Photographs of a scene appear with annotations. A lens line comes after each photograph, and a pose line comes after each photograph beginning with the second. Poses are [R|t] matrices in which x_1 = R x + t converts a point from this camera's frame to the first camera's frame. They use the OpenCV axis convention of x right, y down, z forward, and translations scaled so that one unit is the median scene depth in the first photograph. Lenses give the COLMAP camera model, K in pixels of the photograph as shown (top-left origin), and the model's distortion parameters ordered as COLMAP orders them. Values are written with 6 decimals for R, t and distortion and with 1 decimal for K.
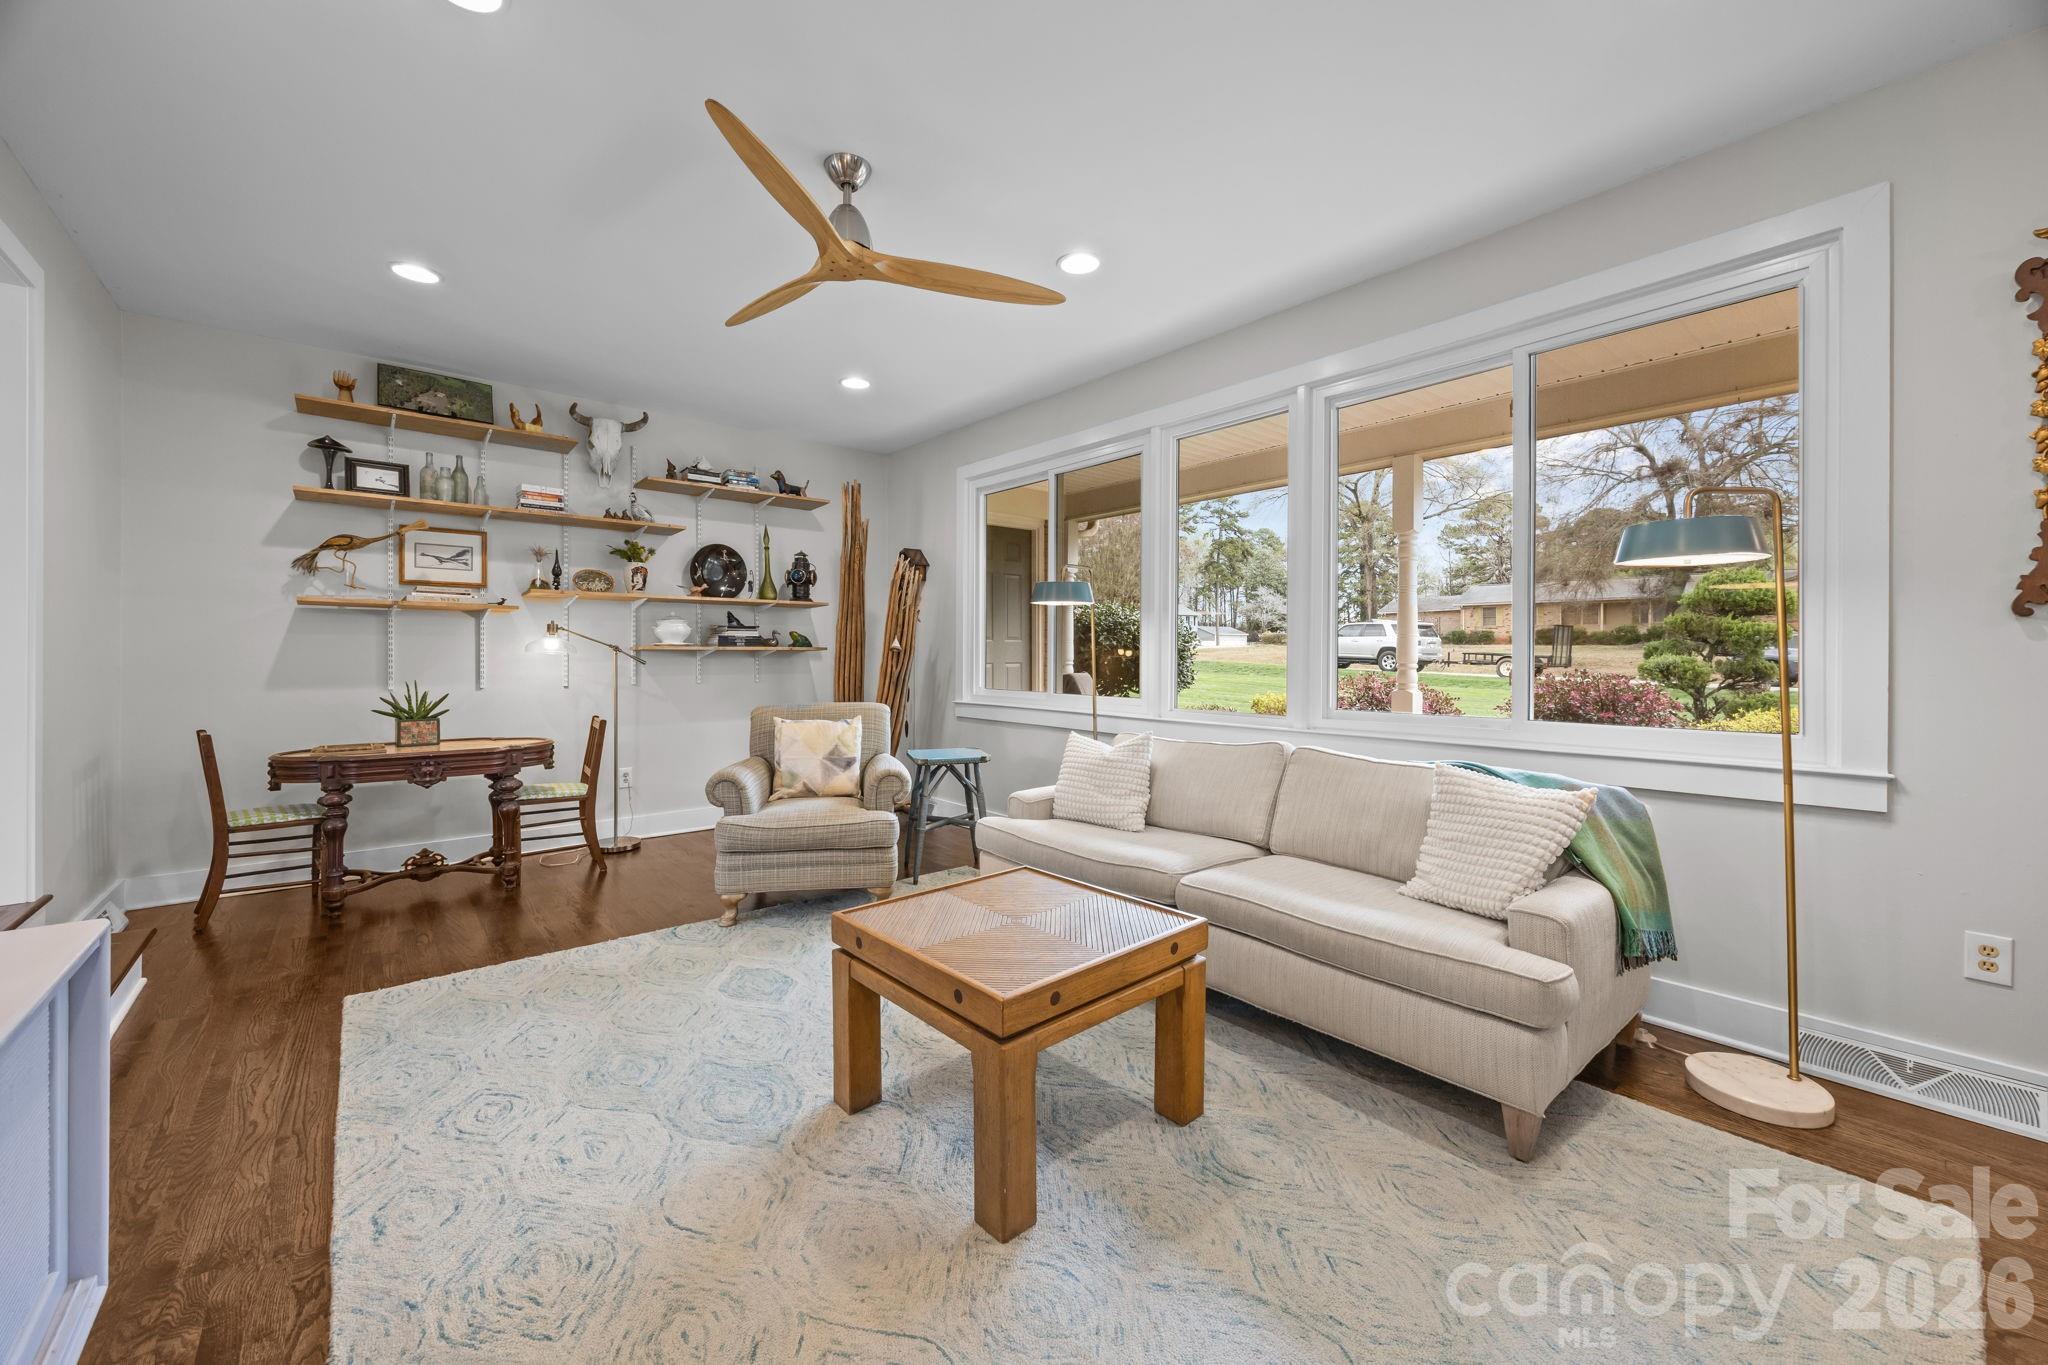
lens RADIAL K [[767.8, 0, 1017.7], [0, 767.8, 674.5], [0, 0, 1]] dist [0.001492, -0.000040]
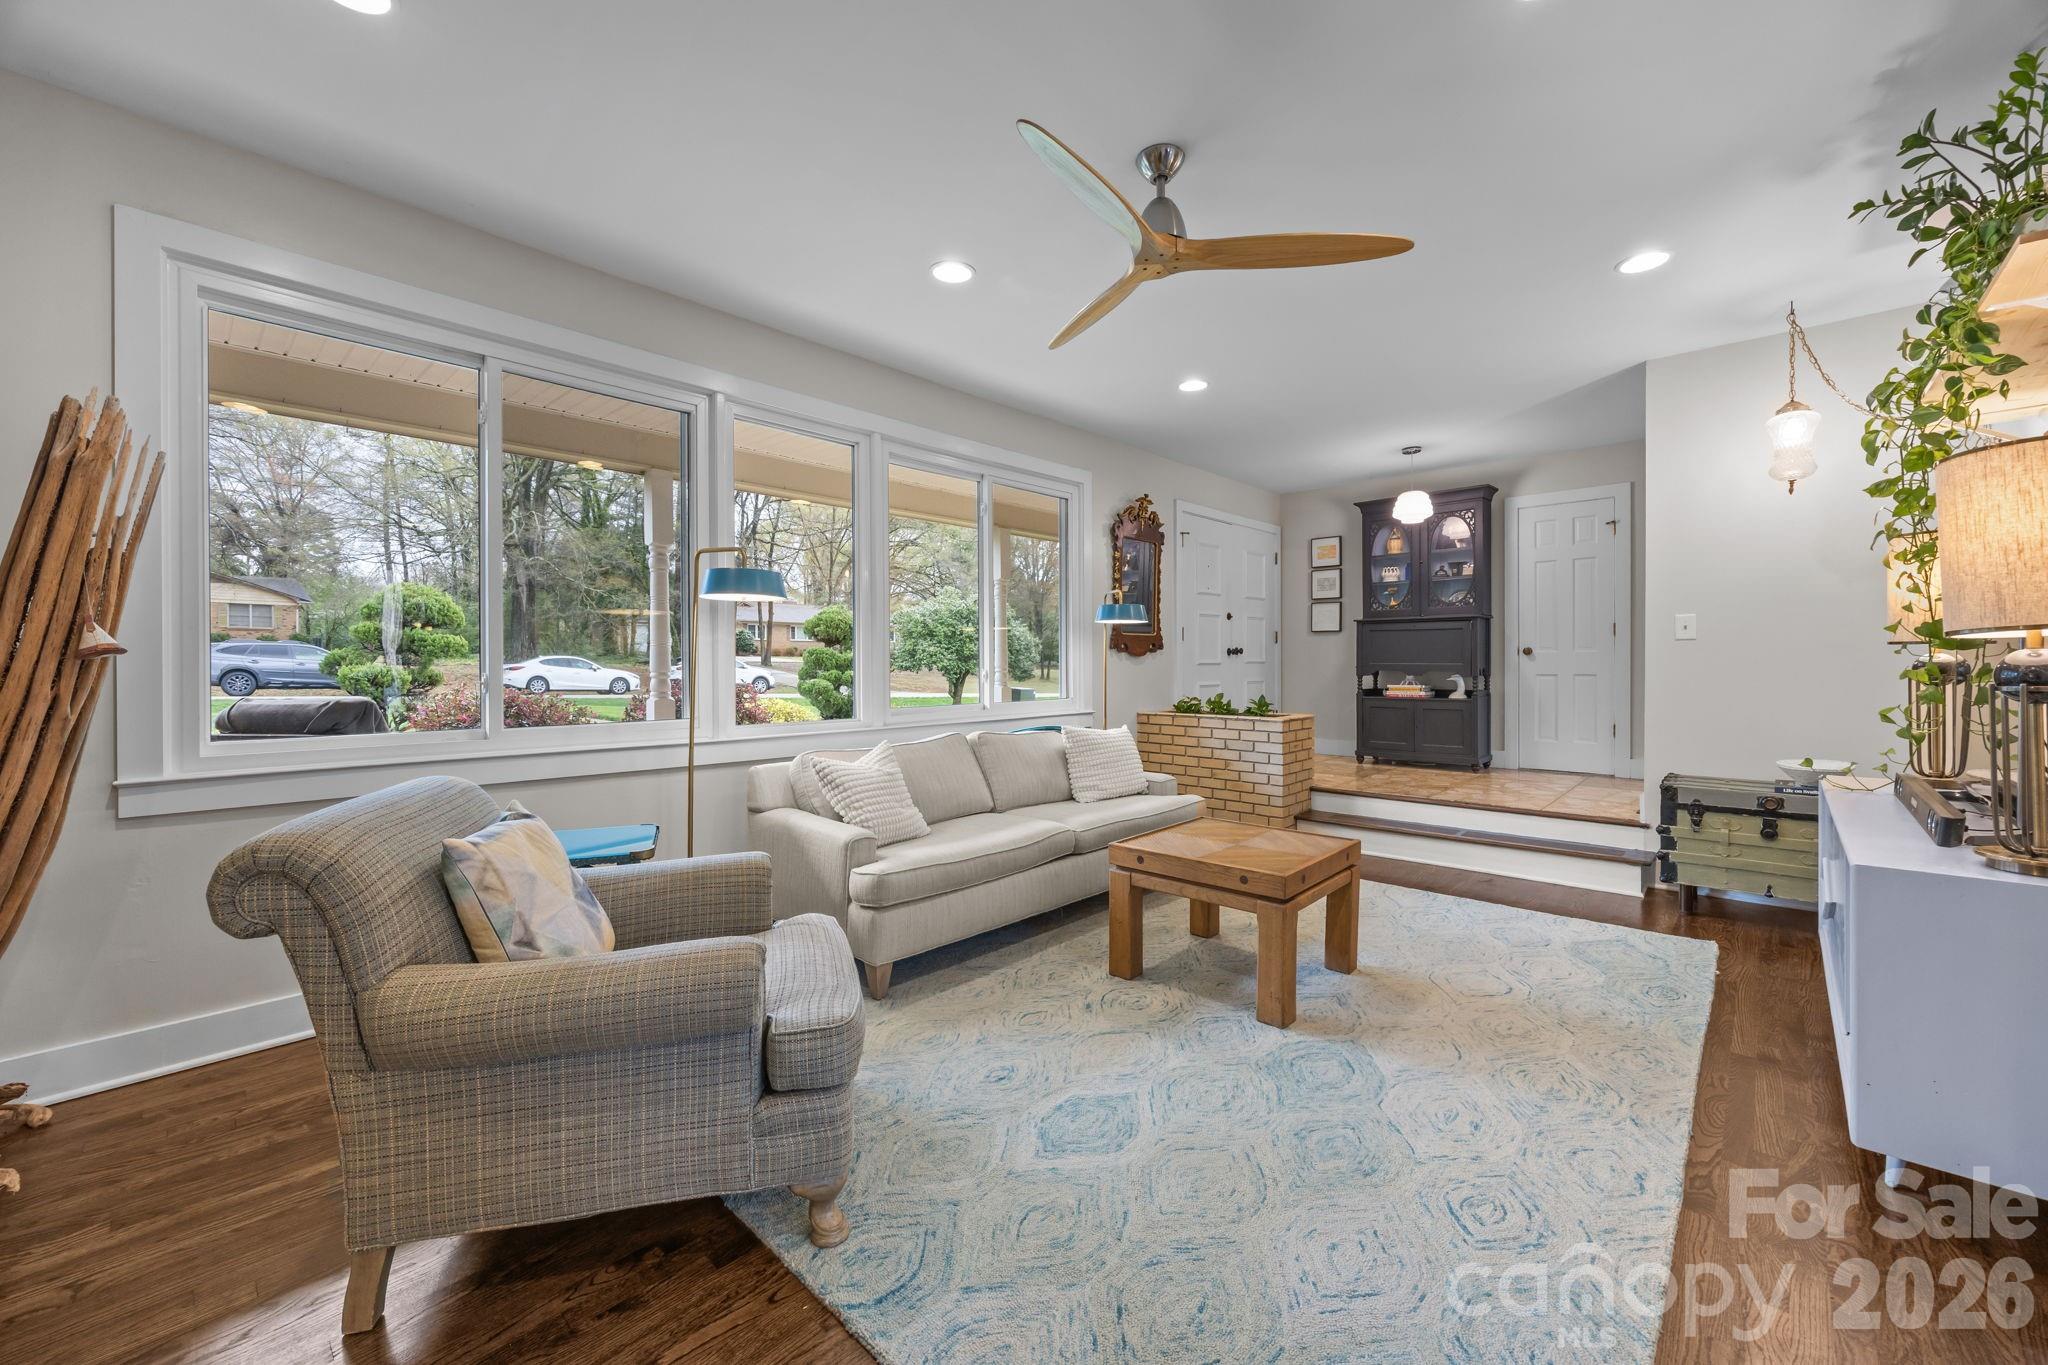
lens RADIAL K [[789.6, 0, 1016.5], [0, 789.6, 674.1], [0, 0, 1]] dist [-0.001498, -0.000315]
pose [[-0.095398, -0.018002, 0.995276, -0.482881], [0.027921, 0.999395, 0.020753, -0.015382], [-0.995048, 0.029769, -0.094837, 0.513261]]
